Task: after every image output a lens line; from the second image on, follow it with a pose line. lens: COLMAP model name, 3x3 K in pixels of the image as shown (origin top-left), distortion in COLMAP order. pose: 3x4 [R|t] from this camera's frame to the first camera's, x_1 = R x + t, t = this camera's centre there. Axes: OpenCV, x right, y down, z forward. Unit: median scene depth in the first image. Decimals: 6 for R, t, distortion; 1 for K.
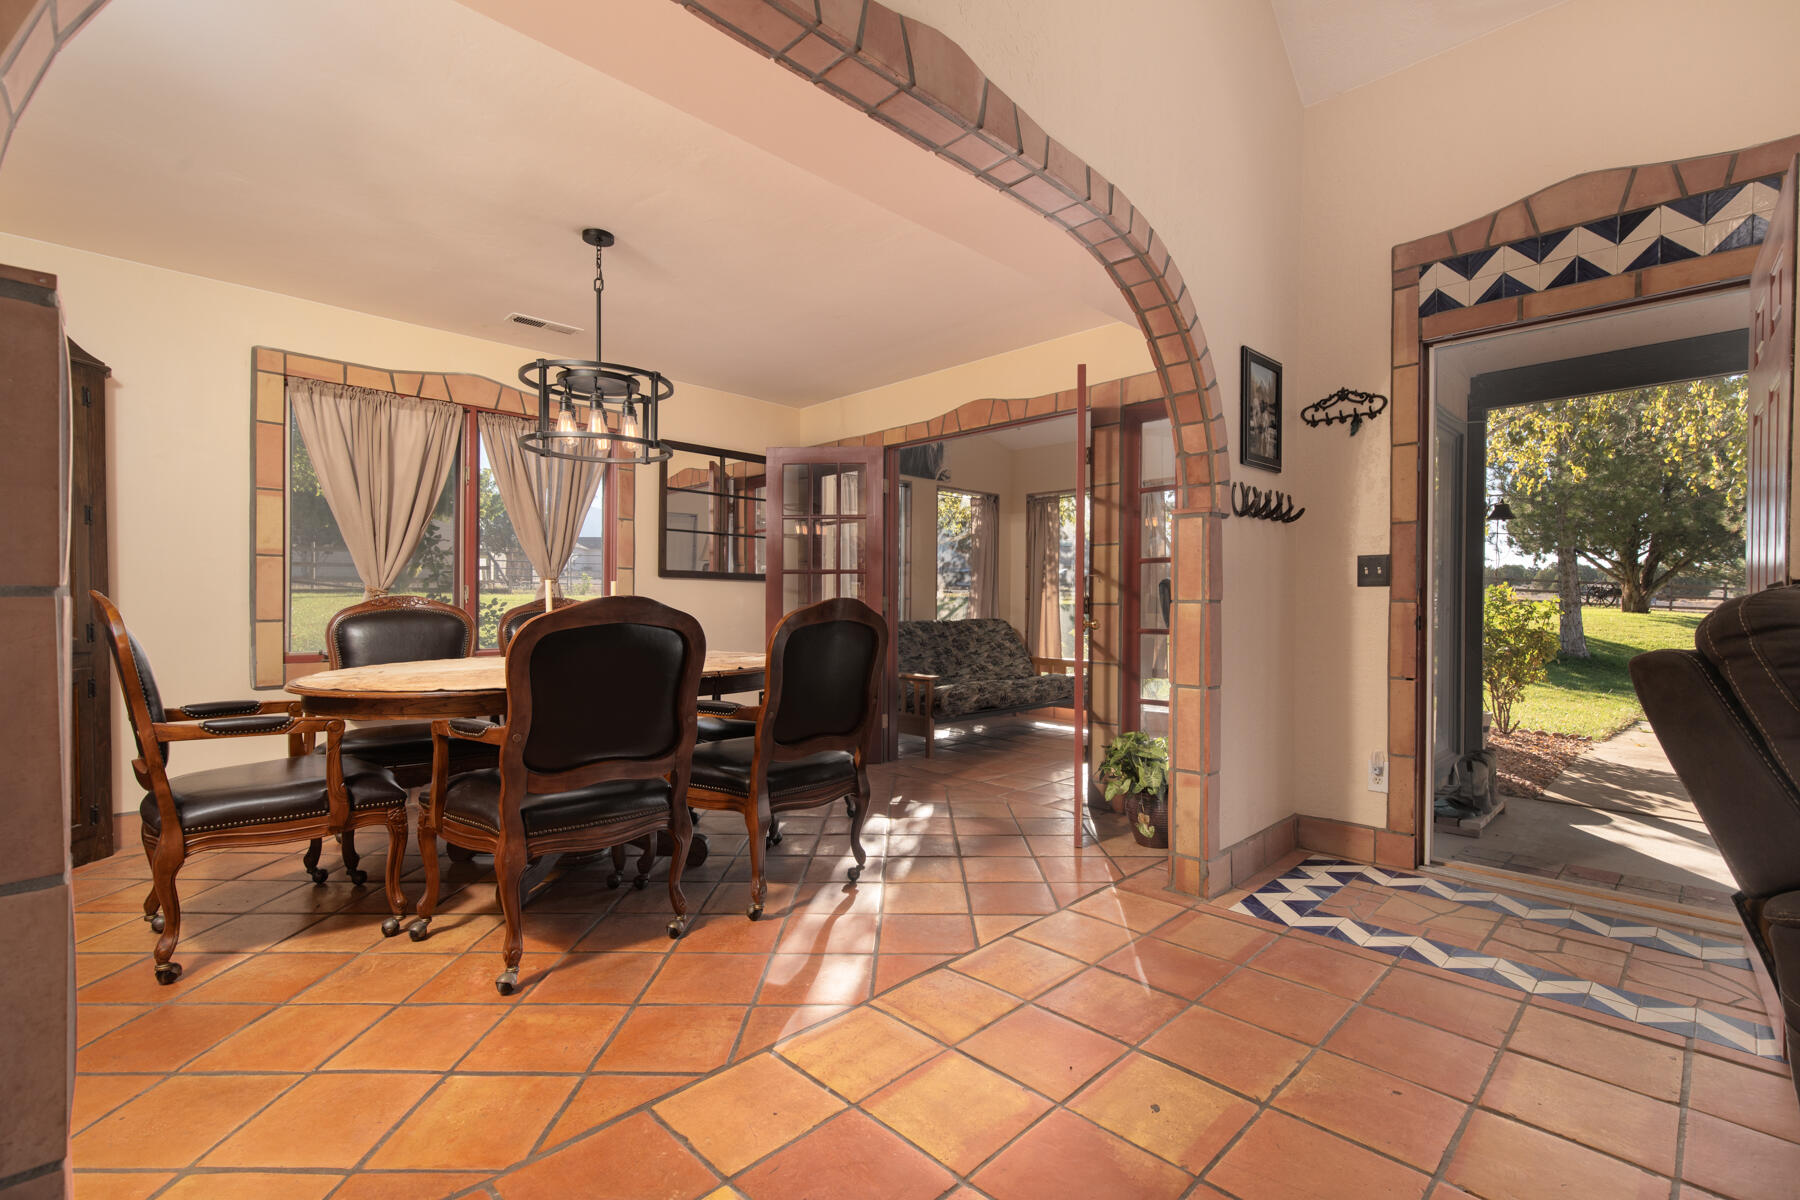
lens RADIAL K [[803.8, 0, 903.6], [0, 803.8, 605.1], [0, 0, 1]] dist [0.005968, -0.000335]
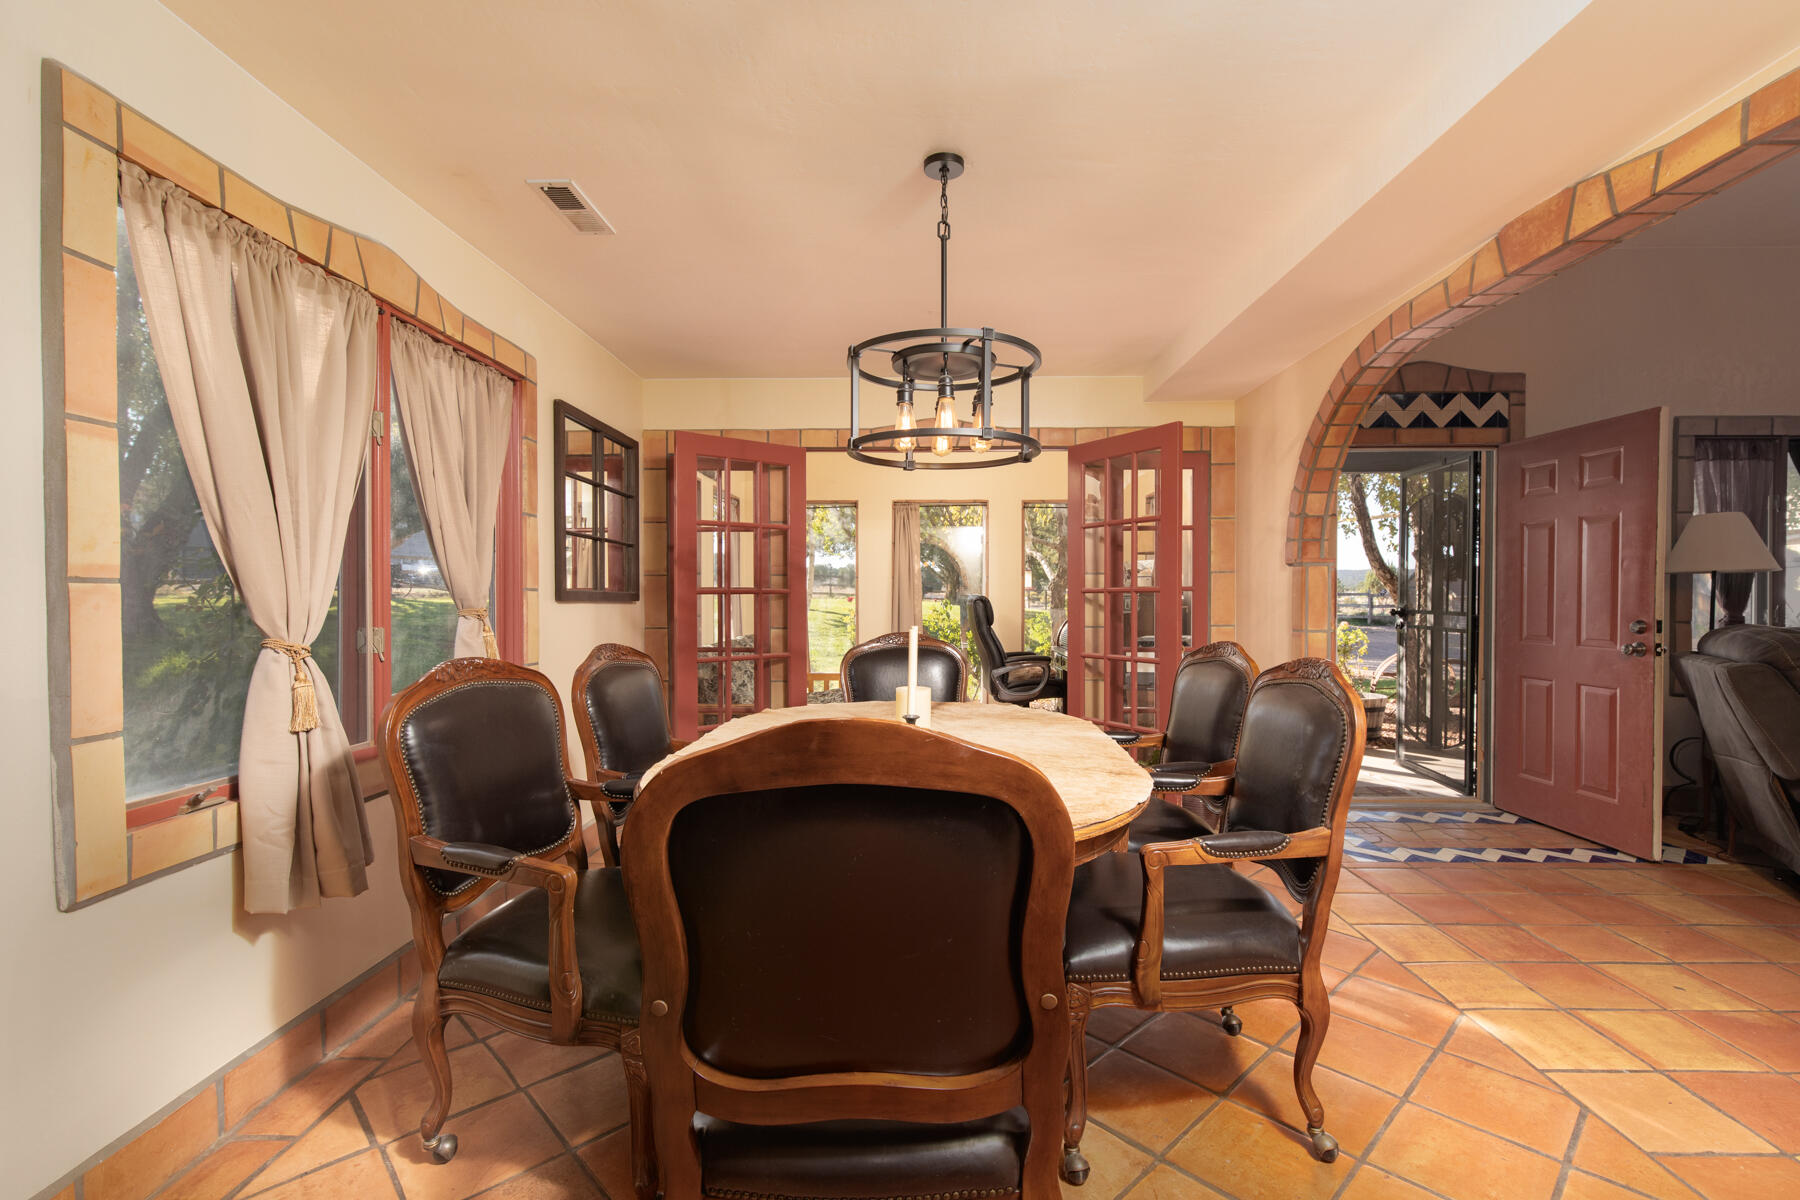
lens RADIAL K [[803.8, 0, 906.1], [0, 803.8, 606.5], [0, 0, 1]] dist [0.005968, -0.000335]
pose [[0.719232, -0.014469, 0.694619, -0.692570], [0.007247, 0.999885, 0.013323, -0.045083], [-0.694732, -0.004549, 0.719255, 0.365181]]
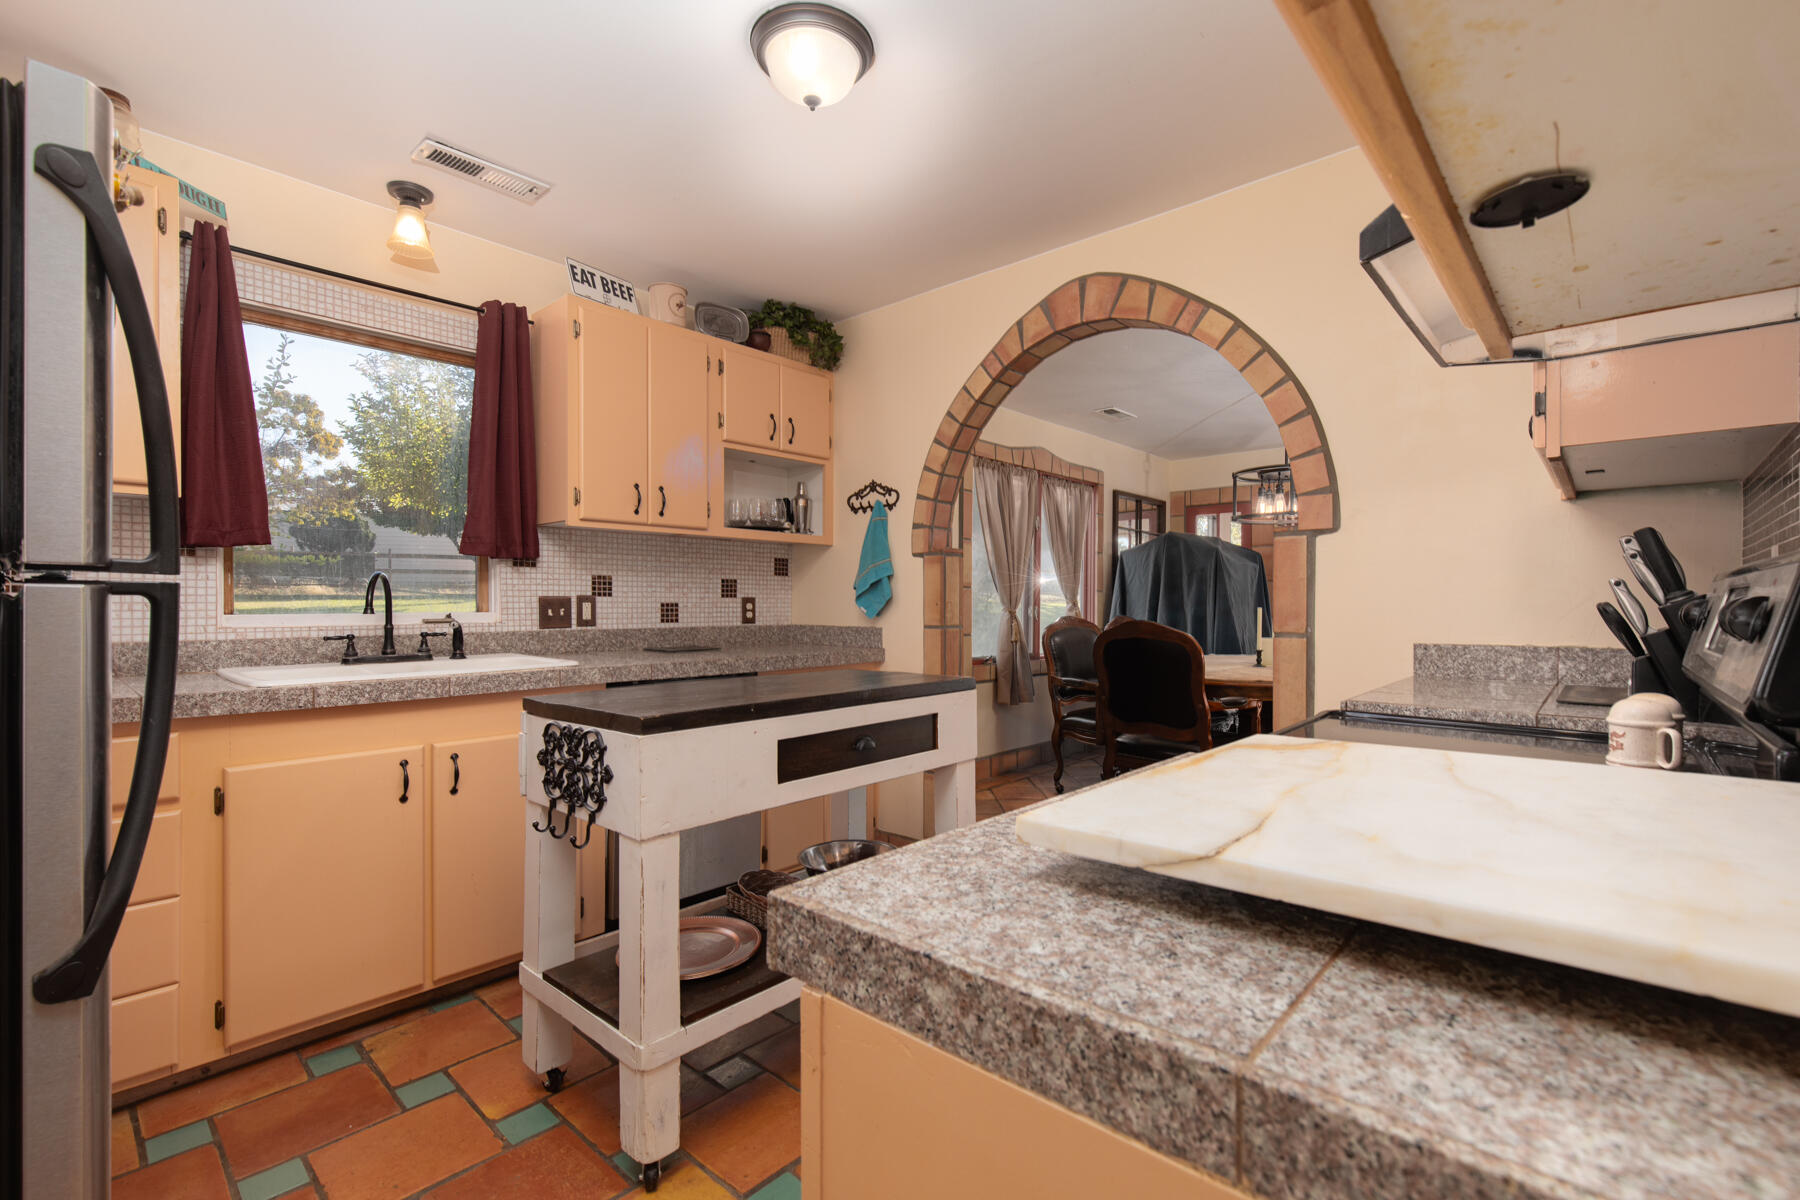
lens RADIAL K [[803.8, 0, 901.3], [0, 803.8, 605.7], [0, 0, 1]] dist [0.005968, -0.000335]
pose [[0.998626, -0.000540, 0.052392, -0.866382], [0.000315, 0.999991, 0.004295, -0.032205], [-0.052394, -0.004273, 0.998617, -0.320240]]
